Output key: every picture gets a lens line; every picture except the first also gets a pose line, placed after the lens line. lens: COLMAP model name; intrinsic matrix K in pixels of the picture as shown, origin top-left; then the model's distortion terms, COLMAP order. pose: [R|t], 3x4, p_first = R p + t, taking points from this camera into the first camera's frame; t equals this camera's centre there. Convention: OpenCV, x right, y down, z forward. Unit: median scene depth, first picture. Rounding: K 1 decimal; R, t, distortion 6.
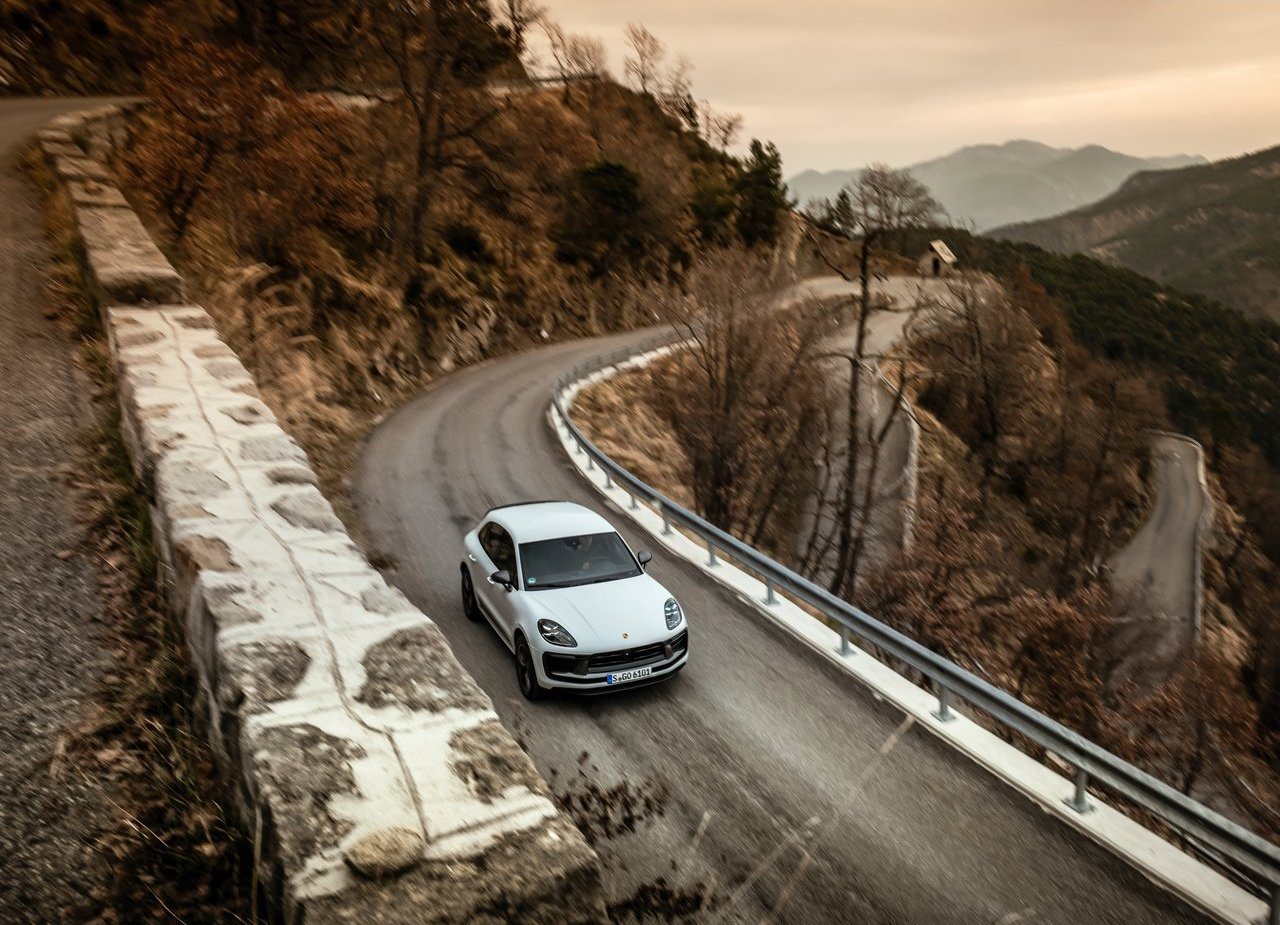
lens RADIAL K [[1074.5, 0, 640.0], [0, 1074.5, 462.5], [0, 0, 1]] dist [-0.037381, -0.005036]
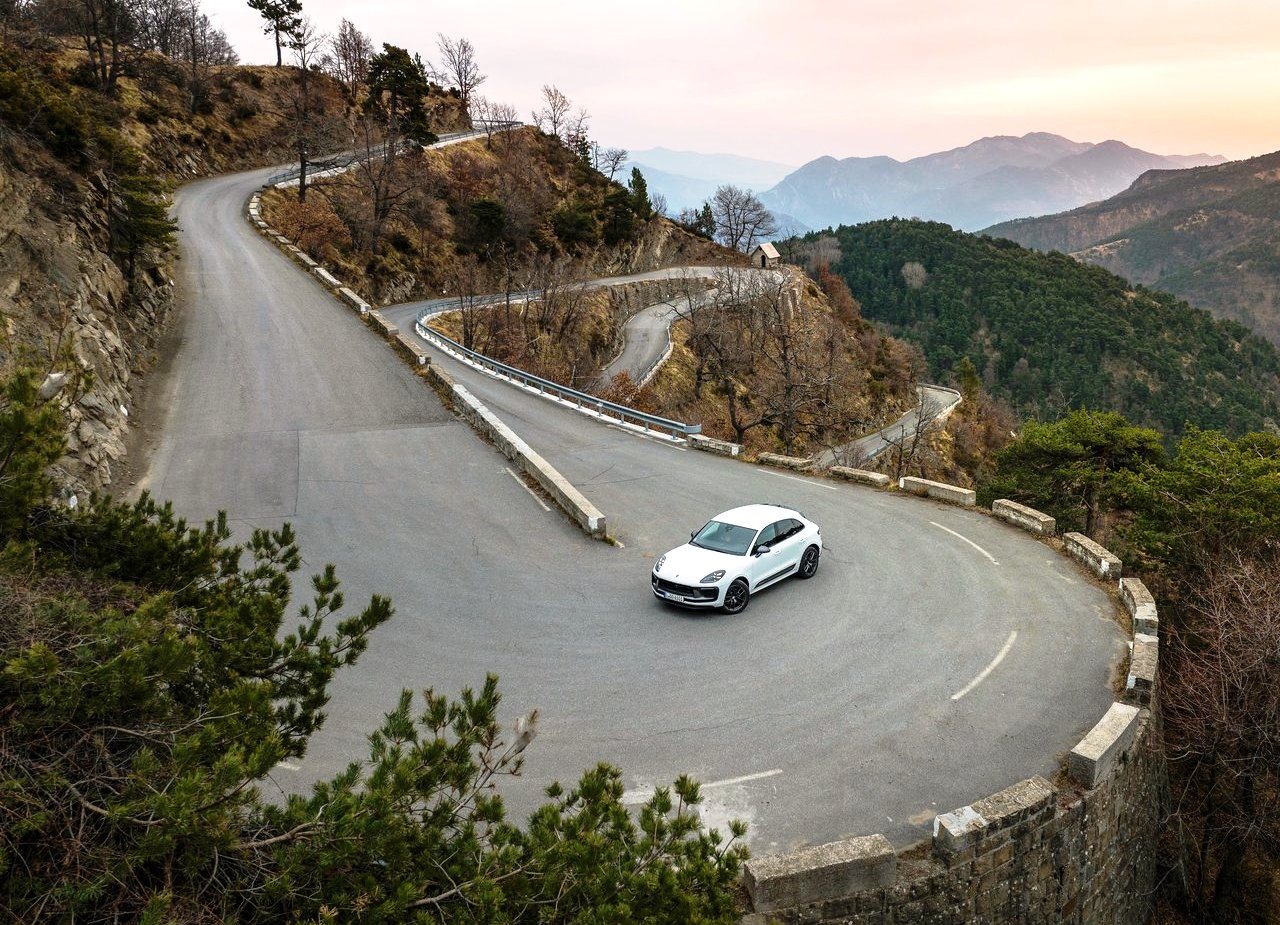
lens RADIAL K [[1074.5, 0, 640.0], [0, 1074.5, 462.5], [0, 0, 1]] dist [-0.037381, -0.005036]
pose [[0.999629, 0.026900, 0.004183, 0.281160], [-0.026954, 0.999545, 0.013566, 0.161266], [-0.003816, -0.013674, 0.999899, -0.993062]]
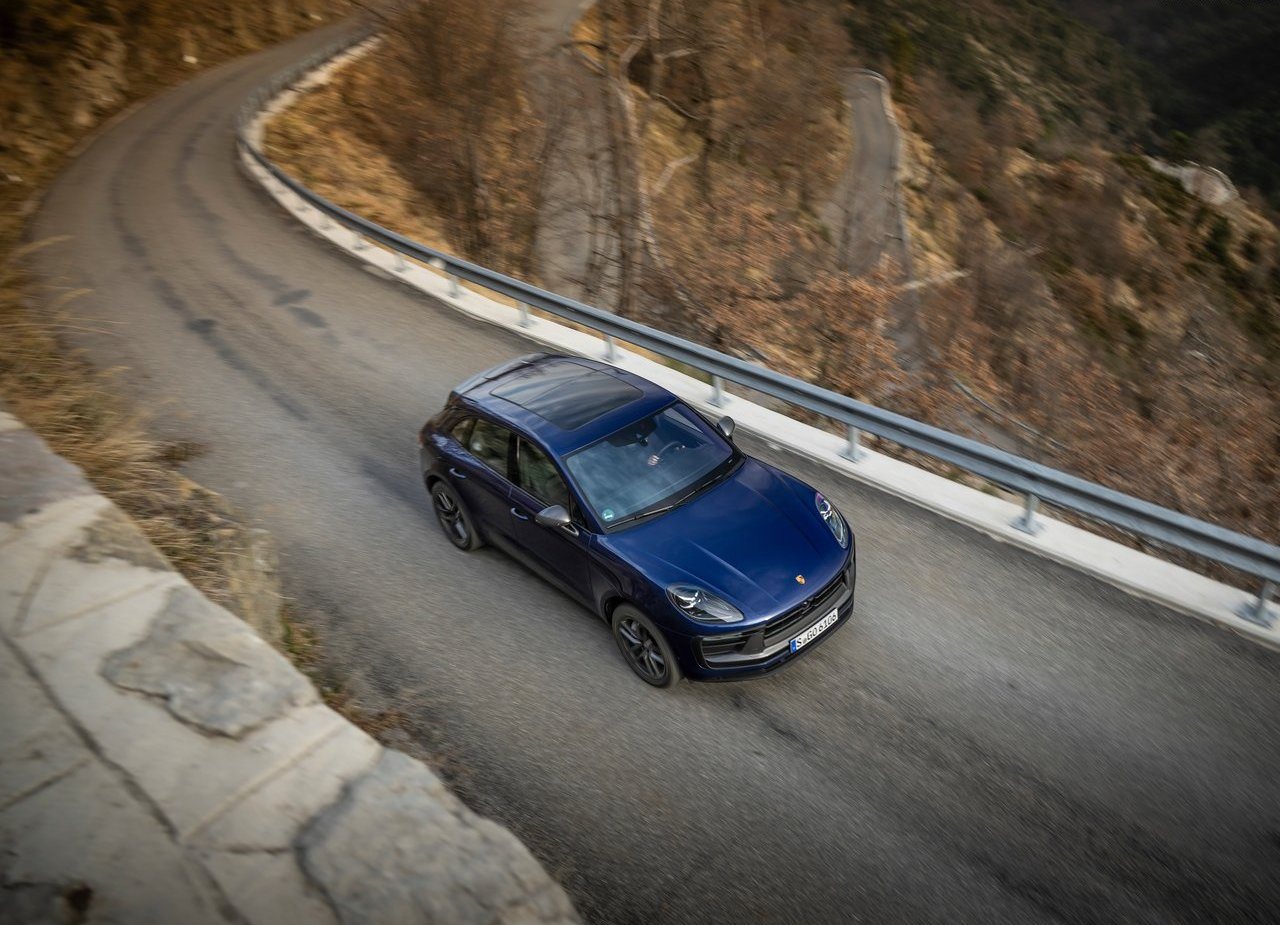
lens RADIAL K [[1074.5, 0, 640.0], [0, 1074.5, 462.5], [0, 0, 1]] dist [-0.037381, -0.005036]
pose [[0.940255, -0.234967, 0.246395, -0.037878], [0.155465, 0.940136, 0.303274, -0.021287], [-0.302904, -0.246849, 0.920497, 0.060900]]
